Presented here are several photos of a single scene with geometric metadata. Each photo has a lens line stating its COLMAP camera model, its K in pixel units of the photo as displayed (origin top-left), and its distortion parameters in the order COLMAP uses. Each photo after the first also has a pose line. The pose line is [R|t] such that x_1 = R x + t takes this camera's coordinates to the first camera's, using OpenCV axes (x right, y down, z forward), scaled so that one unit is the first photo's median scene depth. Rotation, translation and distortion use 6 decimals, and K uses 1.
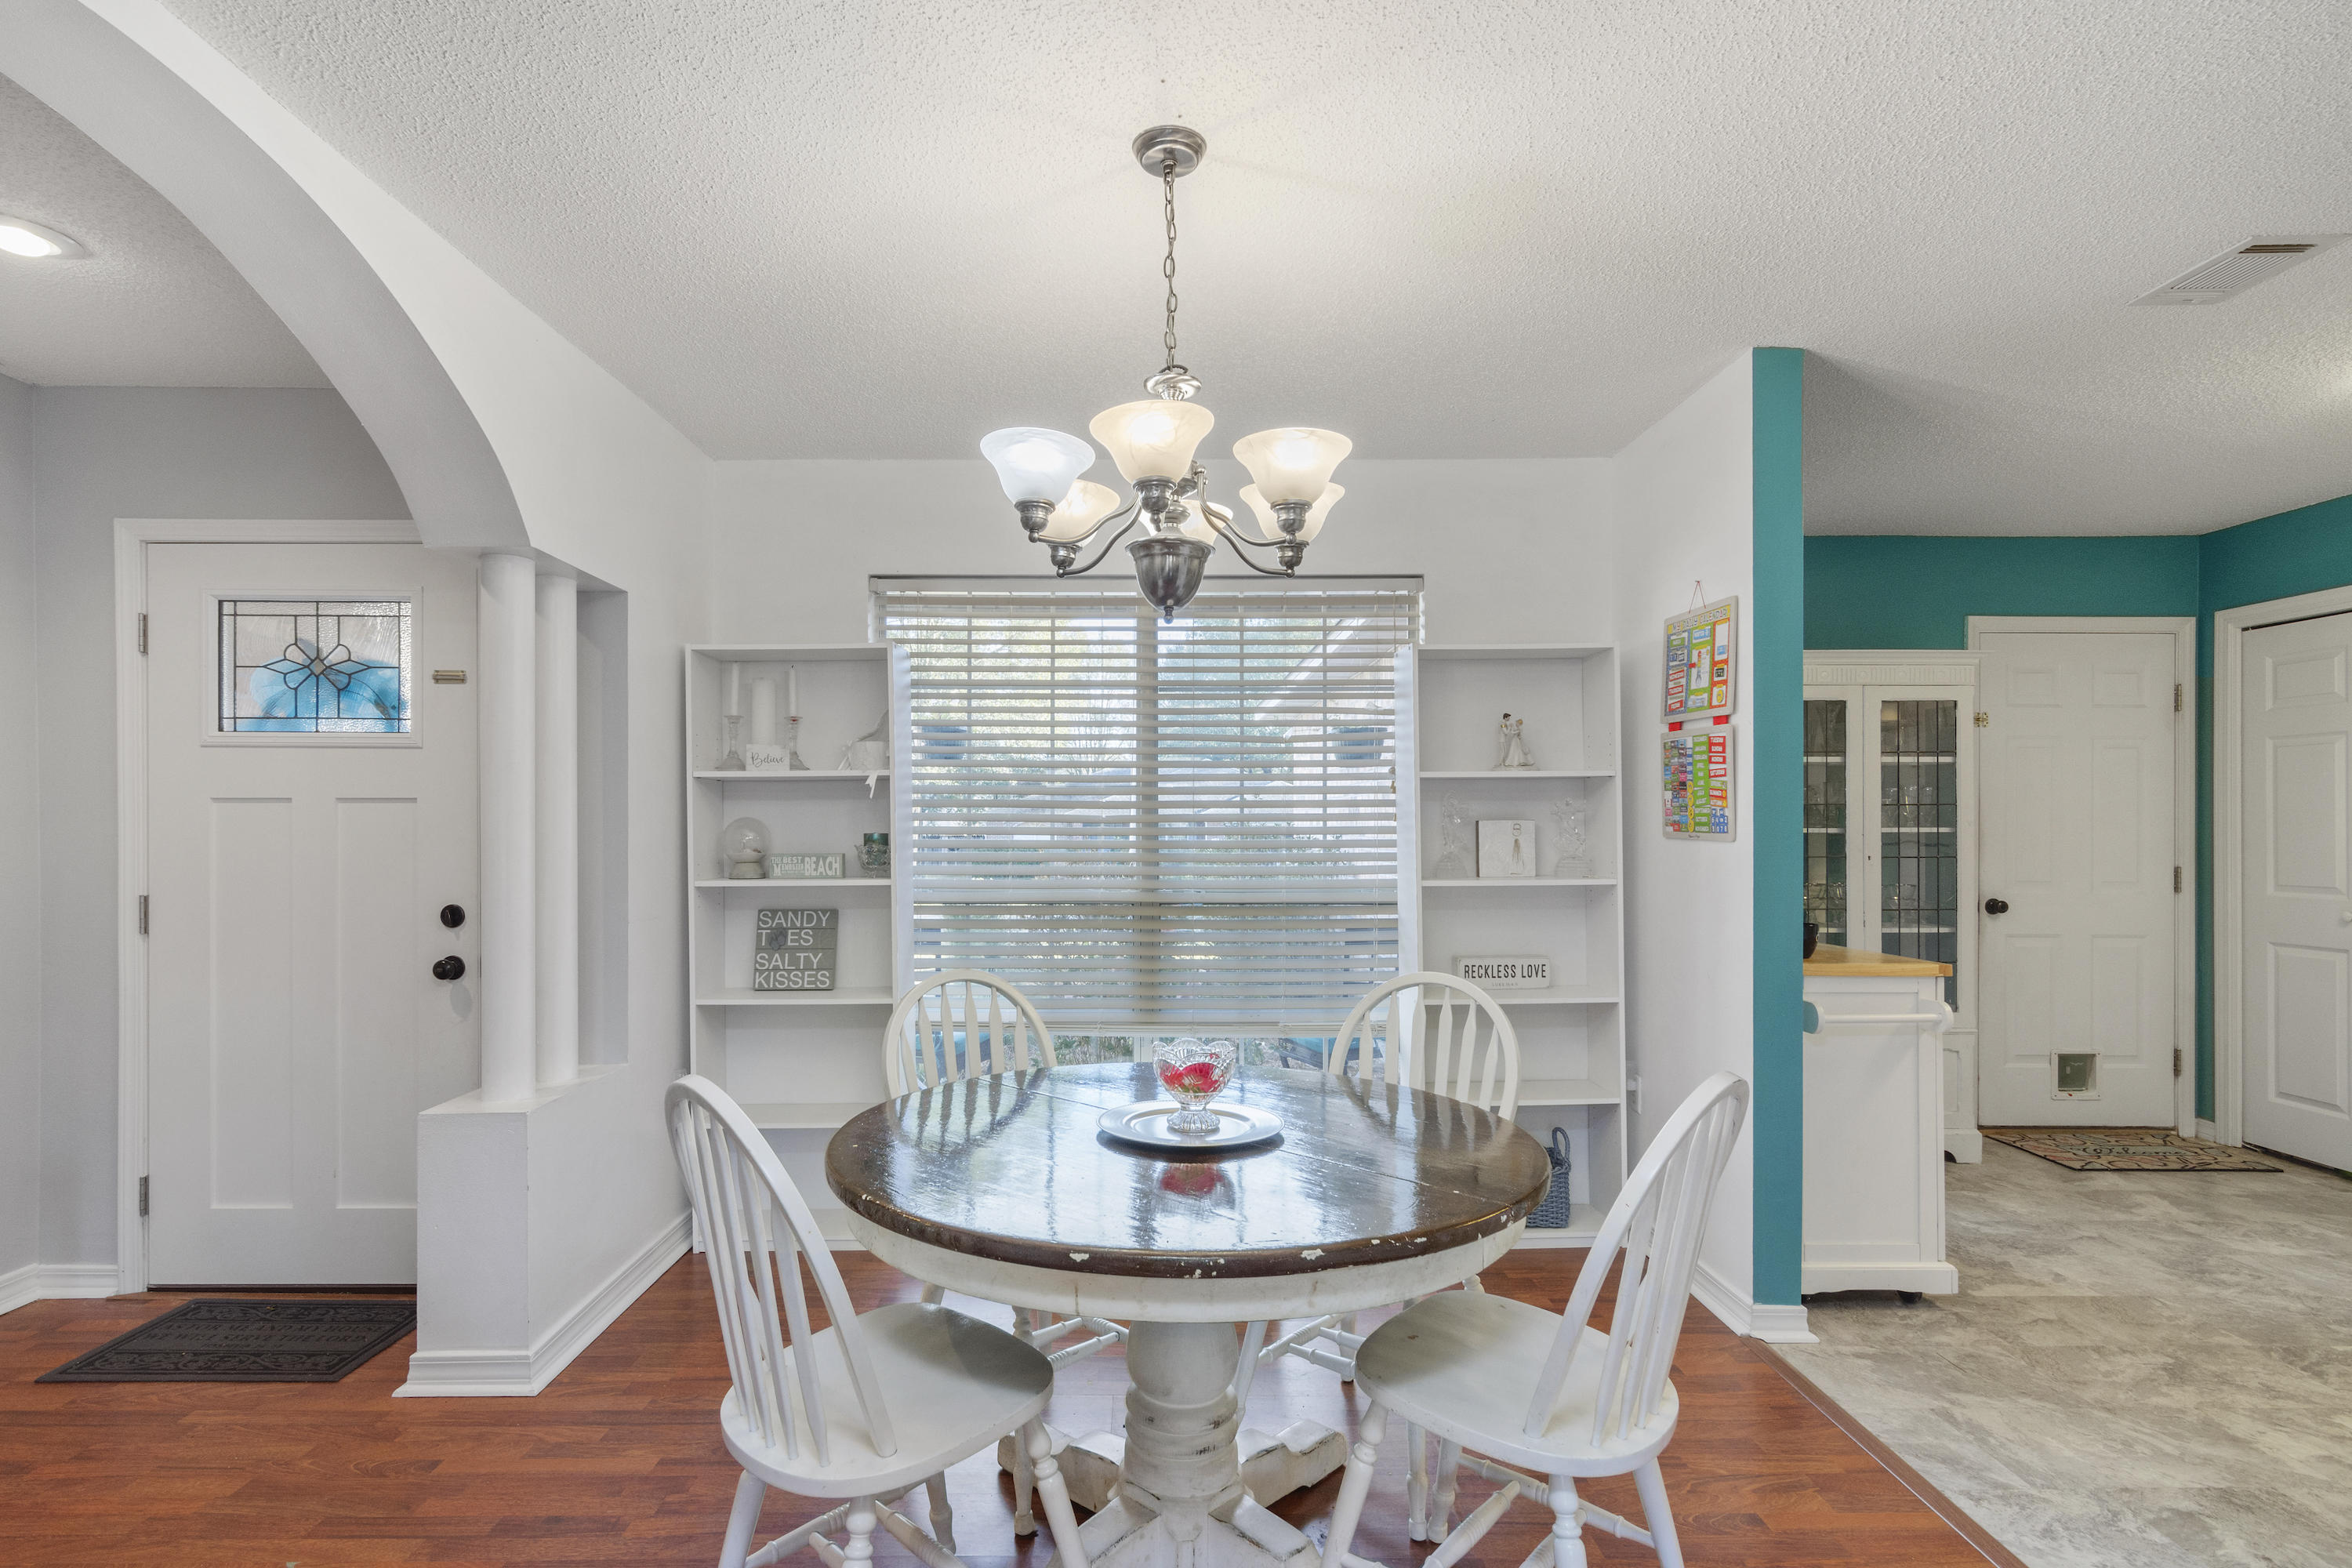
lens RADIAL K [[1164.6, 0, 1155.0], [0, 1164.6, 819.1], [0, 0, 1]] dist [-0.002070, 0.000785]
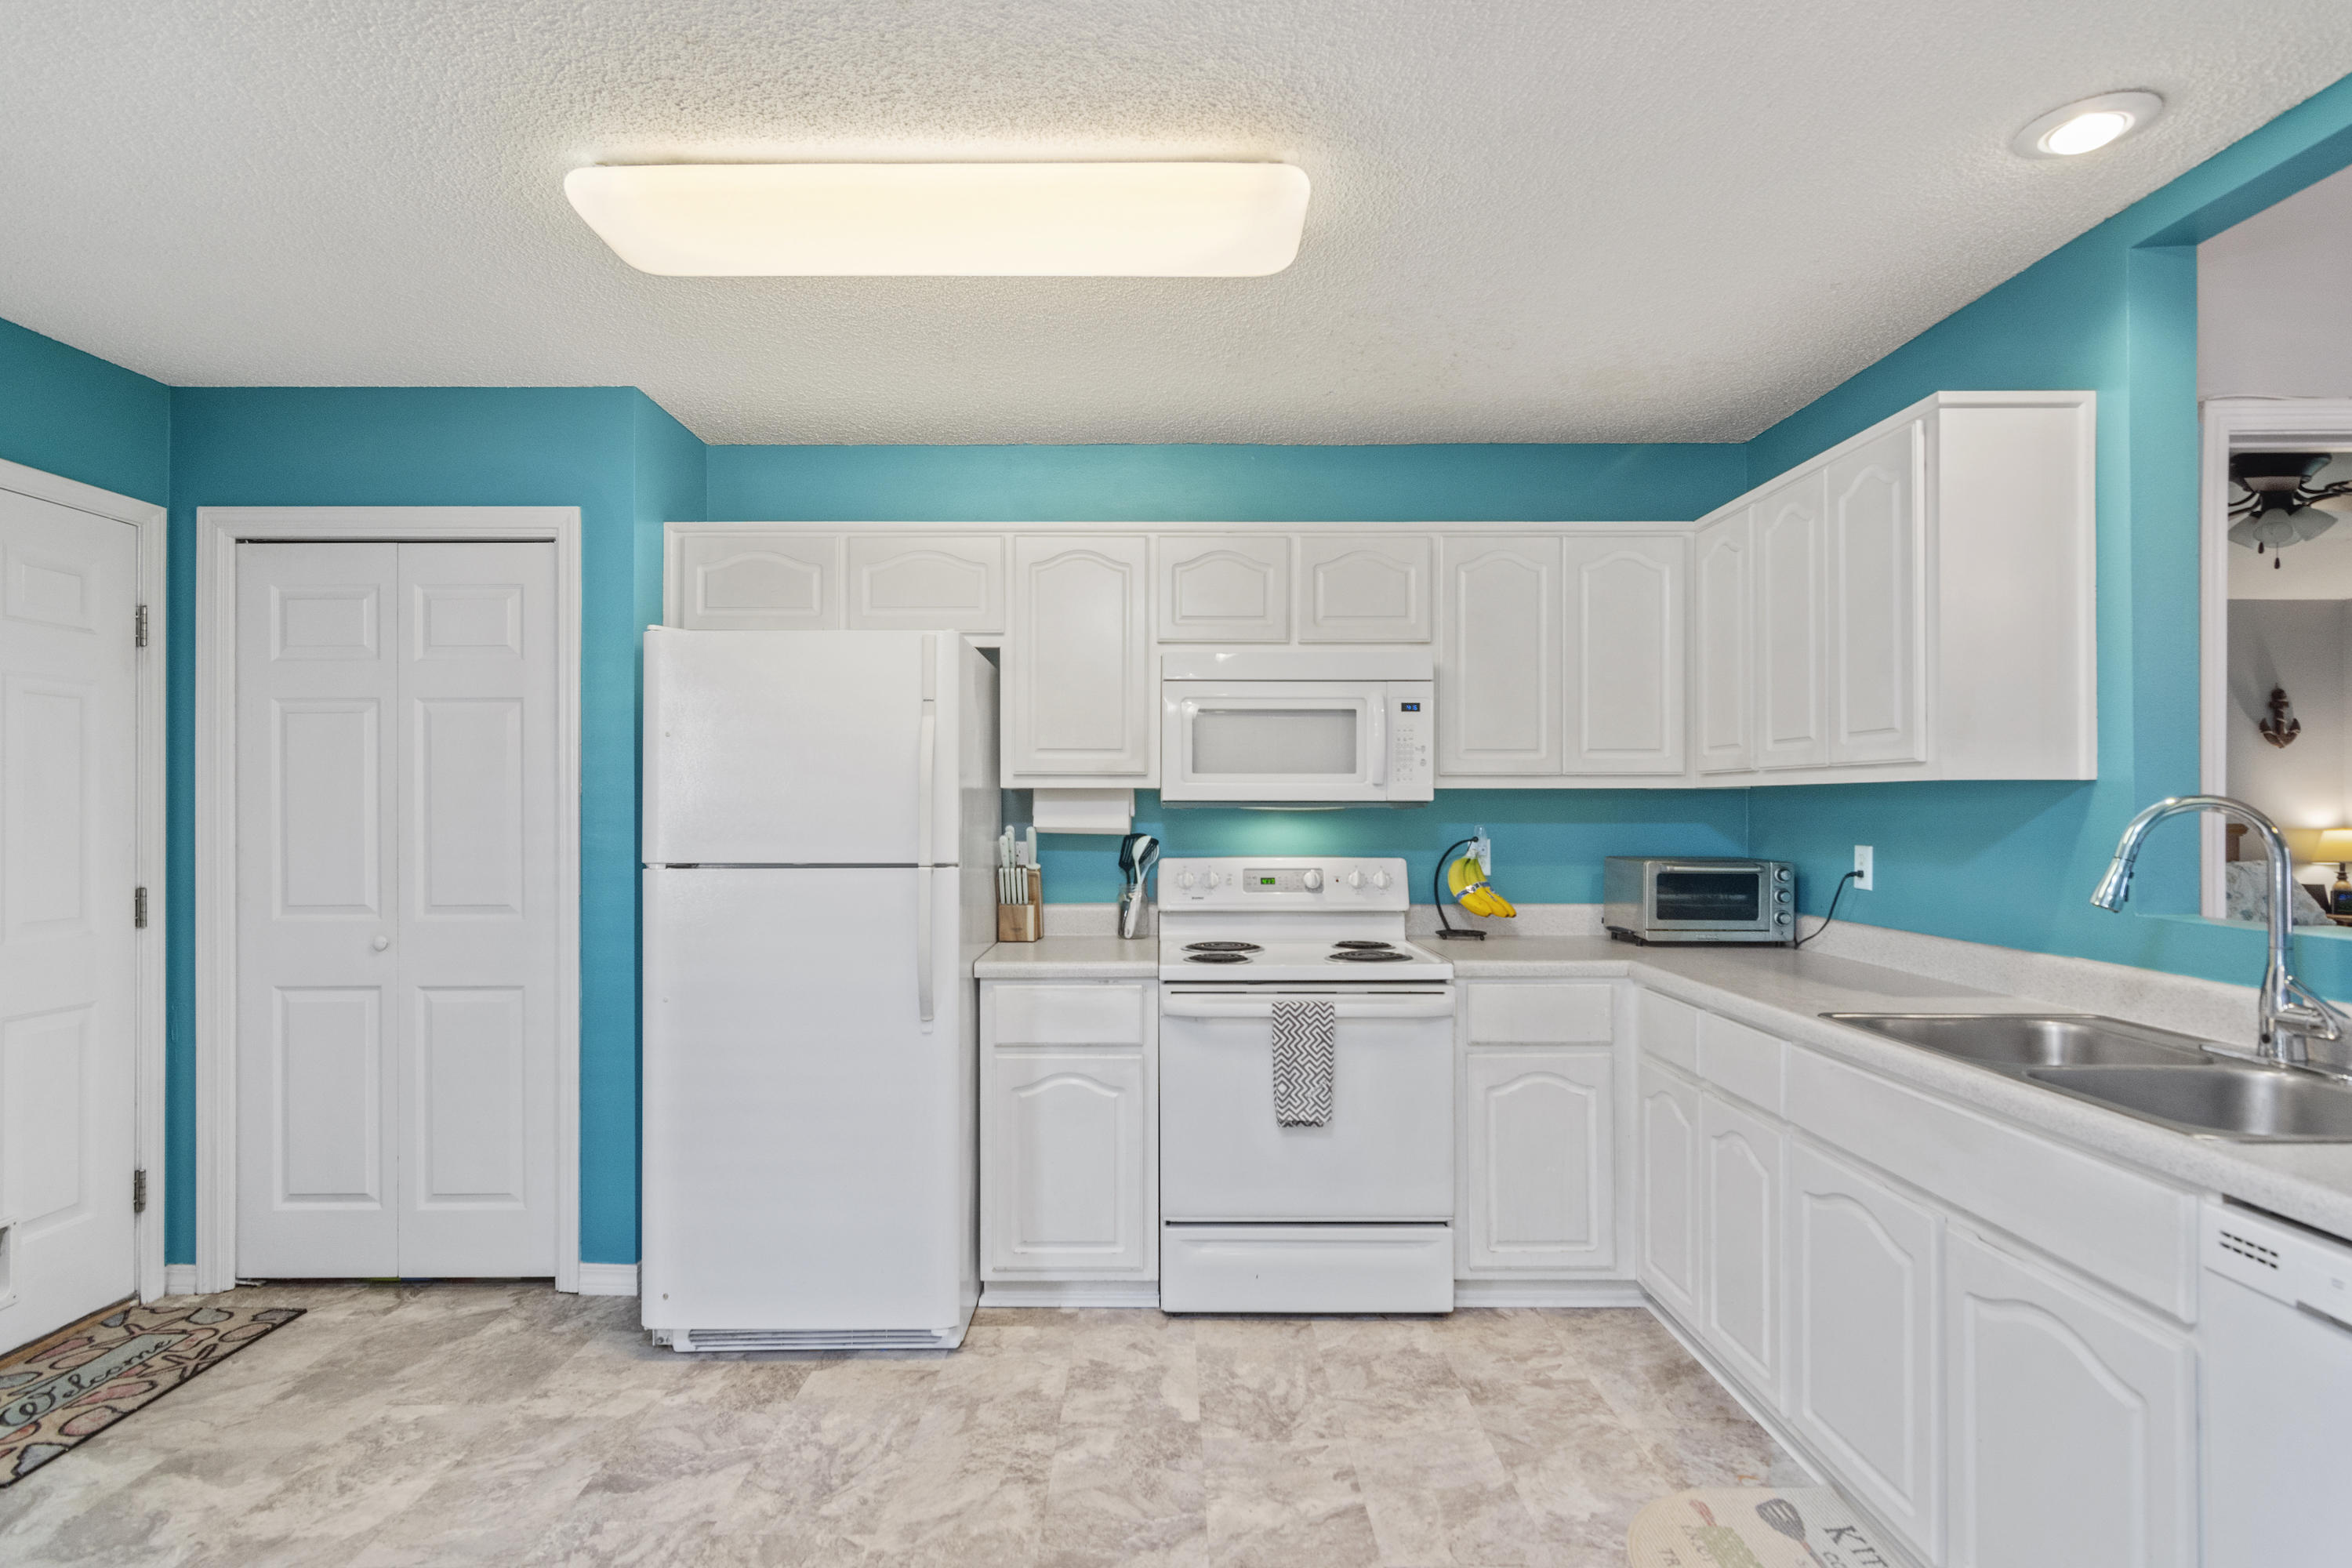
lens RADIAL K [[1137.2, 0, 1165.1], [0, 1137.2, 804.7], [0, 0, 1]] dist [-0.000166, 0.000198]
pose [[0.020821, -0.001504, 0.999782, 0.339700], [-0.001613, 0.999998, 0.001538, -0.009570], [-0.999782, -0.001645, 0.020818, 0.546162]]
